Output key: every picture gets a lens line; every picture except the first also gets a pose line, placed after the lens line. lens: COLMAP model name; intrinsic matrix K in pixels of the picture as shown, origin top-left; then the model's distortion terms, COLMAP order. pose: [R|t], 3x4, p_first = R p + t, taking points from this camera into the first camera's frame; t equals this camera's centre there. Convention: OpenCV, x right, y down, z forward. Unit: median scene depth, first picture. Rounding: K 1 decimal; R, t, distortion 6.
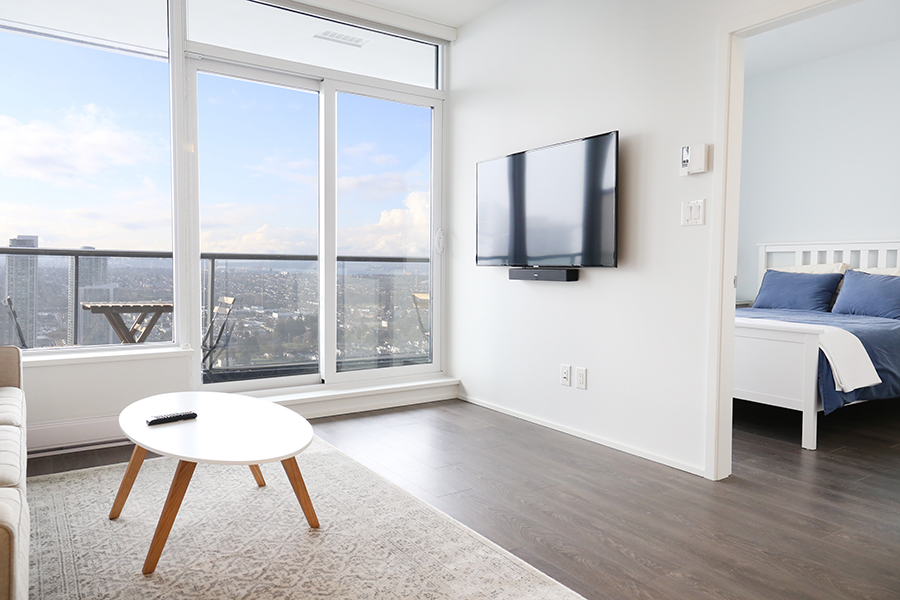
lens RADIAL K [[603.8, 0, 449.2], [0, 603.8, 300.1], [0, 0, 1]] dist [0.023445, 0.002753]
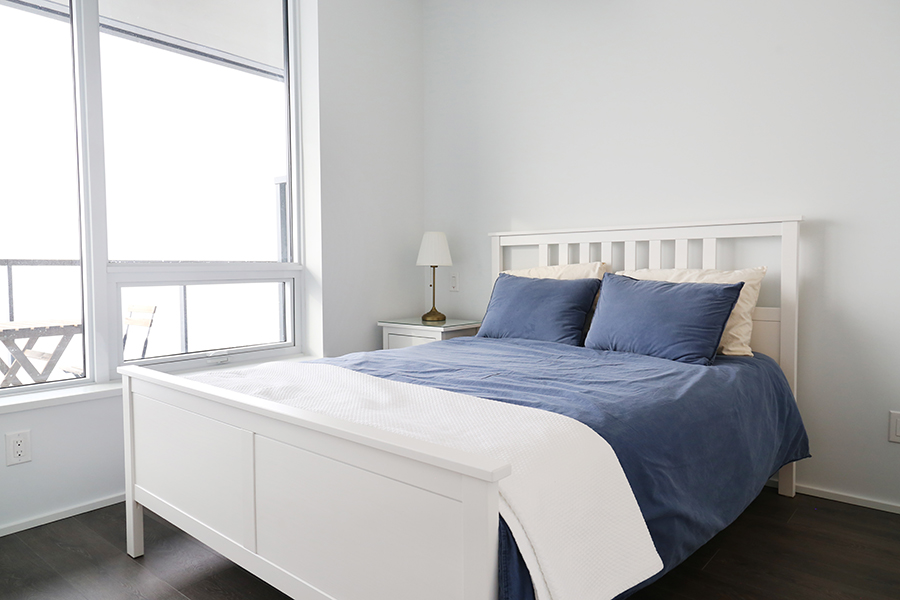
lens RADIAL K [[603.8, 0, 449.2], [0, 603.8, 300.1], [0, 0, 1]] dist [0.023445, 0.002753]
pose [[0.958420, -0.021071, 0.284581, 0.322696], [0.023567, 0.999708, -0.005349, -0.022543], [-0.284385, 0.011834, 0.958637, 0.456872]]
